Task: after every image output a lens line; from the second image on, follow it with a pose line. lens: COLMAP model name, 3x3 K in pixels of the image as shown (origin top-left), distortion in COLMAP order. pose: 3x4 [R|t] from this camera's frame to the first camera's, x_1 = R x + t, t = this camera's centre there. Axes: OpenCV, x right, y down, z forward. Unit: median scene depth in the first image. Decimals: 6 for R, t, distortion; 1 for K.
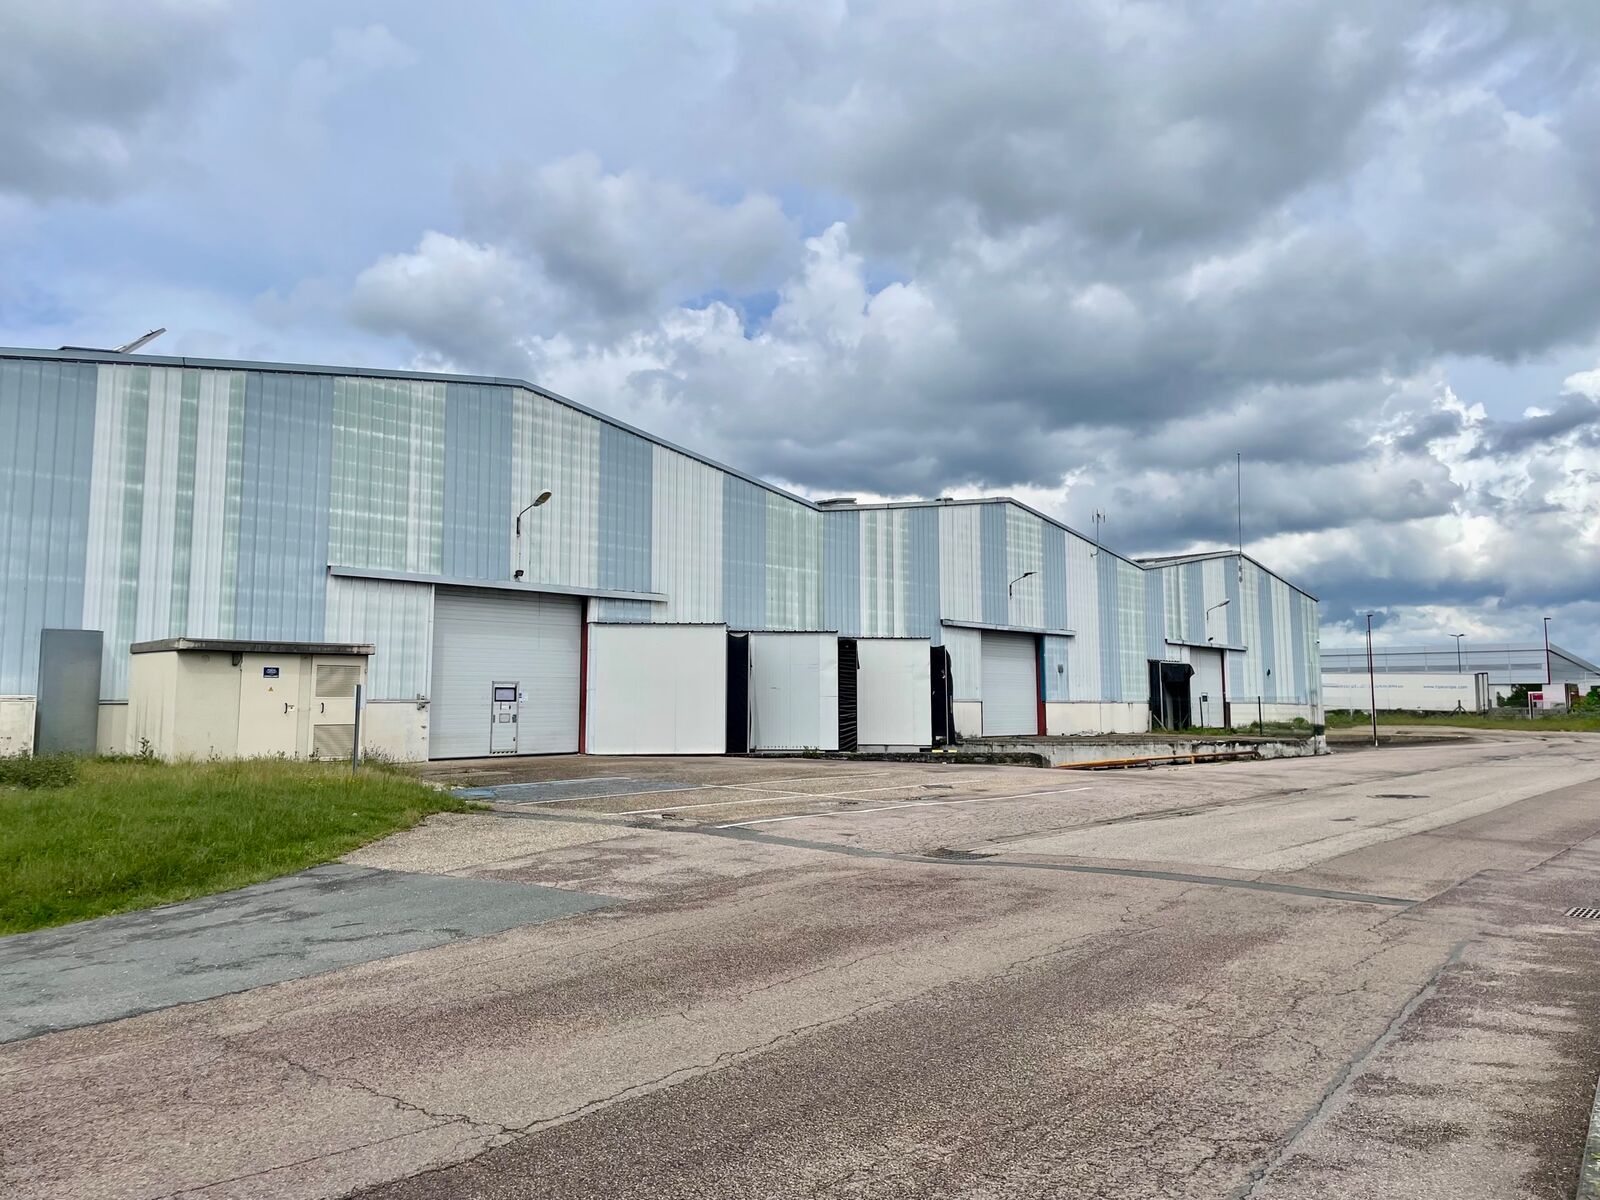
lens RADIAL K [[1220.6, 0, 794.8], [0, 1220.6, 582.7], [0, 0, 1]] dist [0.075724, -0.083540]
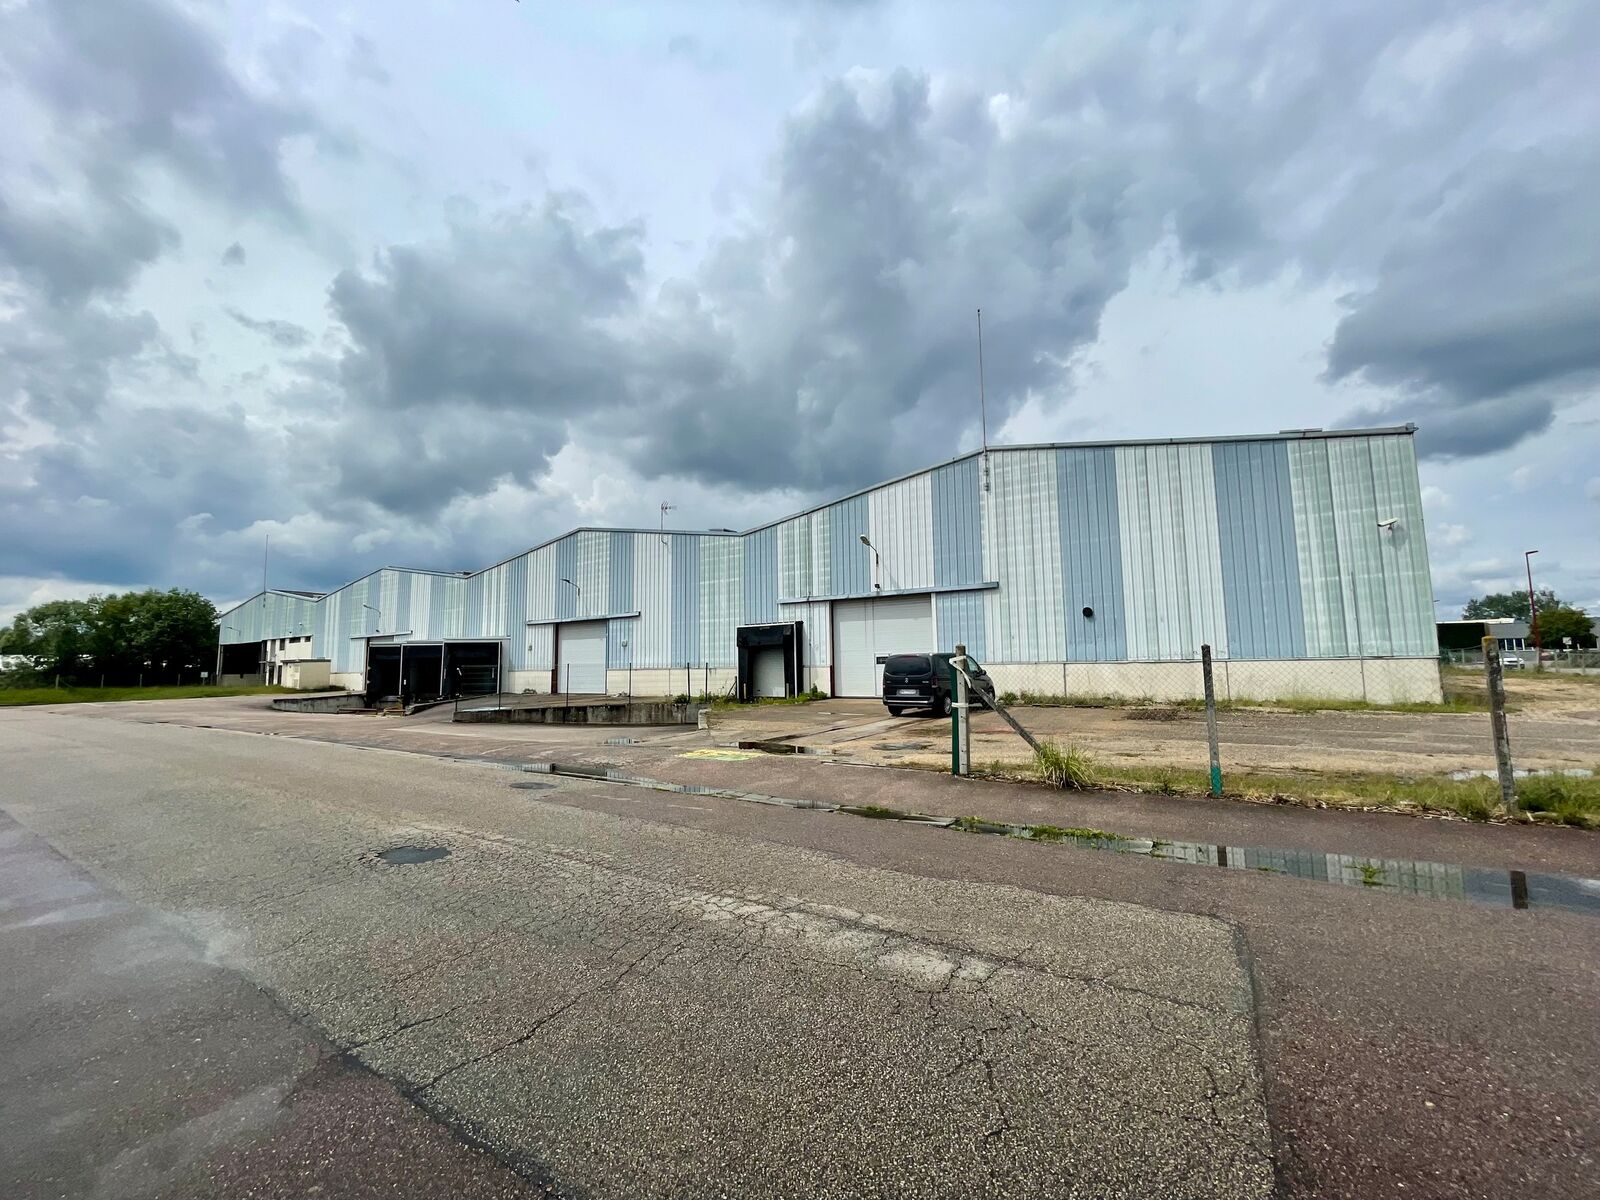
lens RADIAL K [[681.5, 0, 806.0], [0, 681.5, 594.8], [0, 0, 1]] dist [0.001632, 0.000282]
pose [[0.115507, -0.101791, -0.988077, 1.131878], [0.113034, 0.989621, -0.088736, 0.125006], [0.986854, -0.101437, 0.125814, 1.320127]]
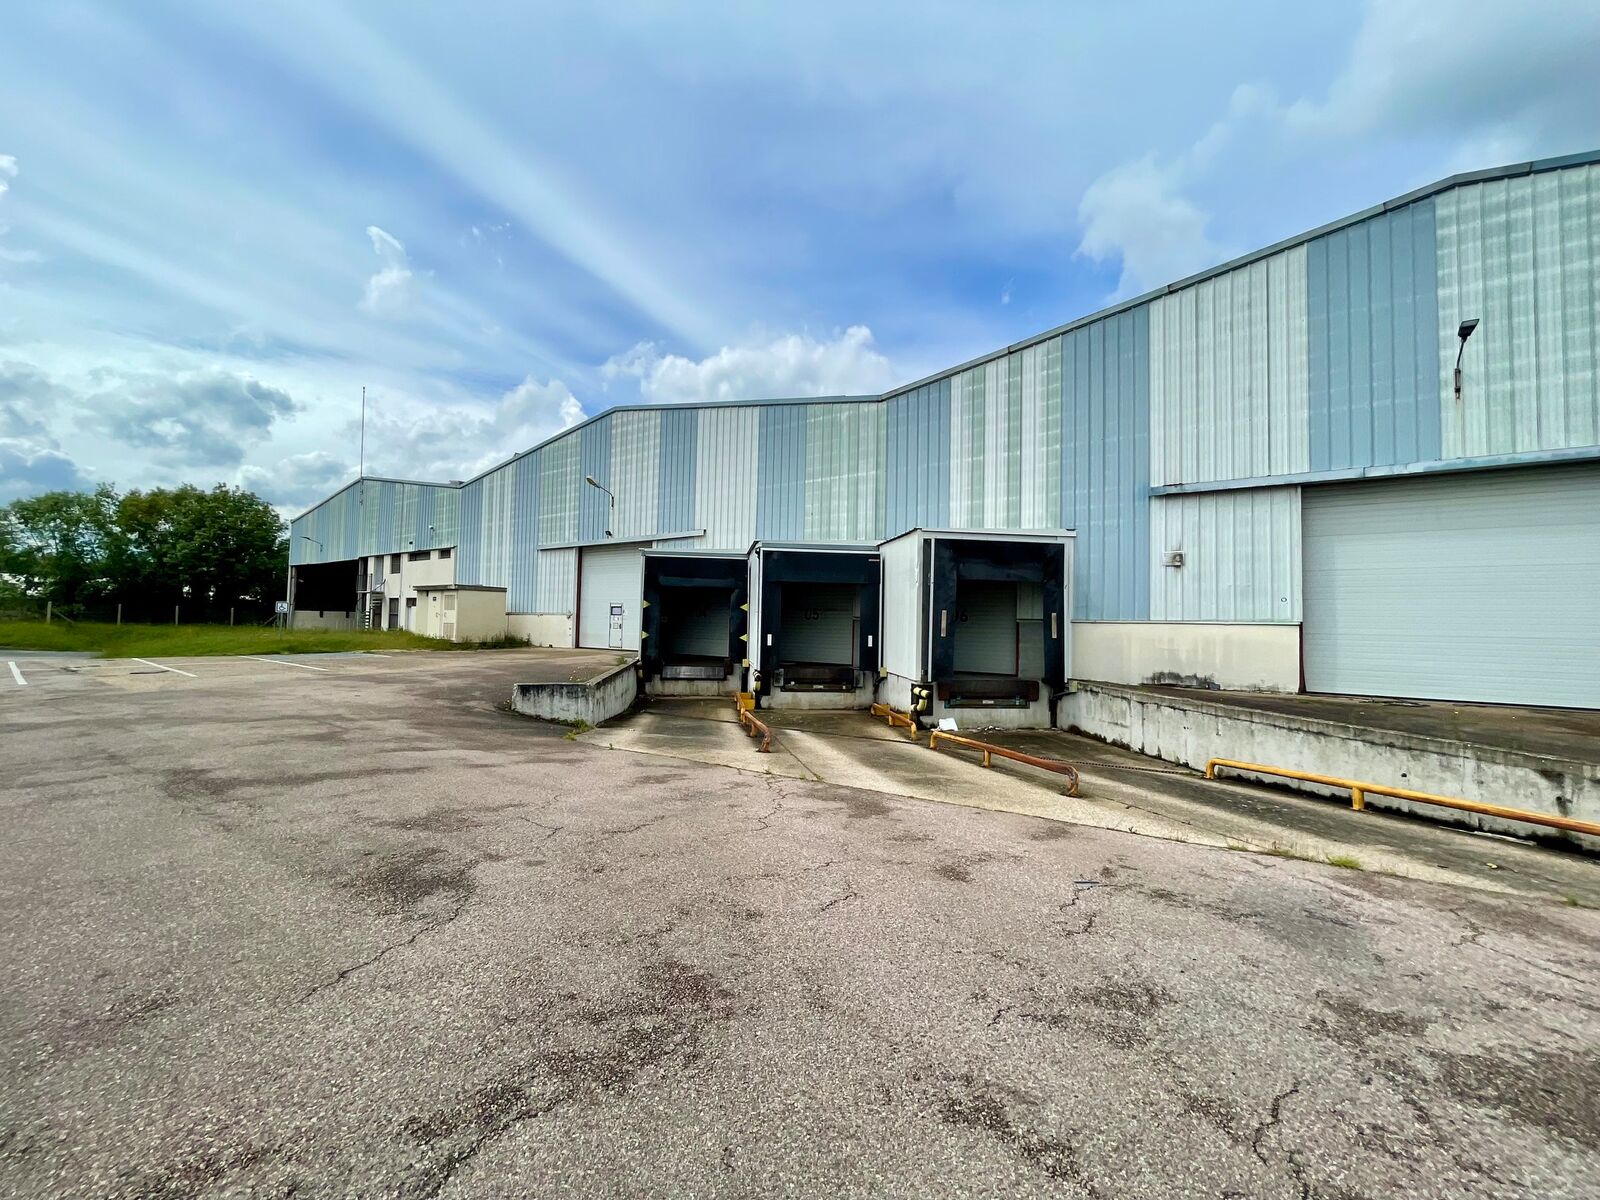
lens RADIAL K [[651.8, 0, 809.3], [0, 651.8, 606.8], [0, 0, 1]] dist [-0.002749, -0.000446]
pose [[0.099044, -0.020668, -0.994868, 0.442299], [0.079117, 0.996783, -0.012831, 0.083163], [0.991933, -0.077440, 0.100361, 0.831054]]
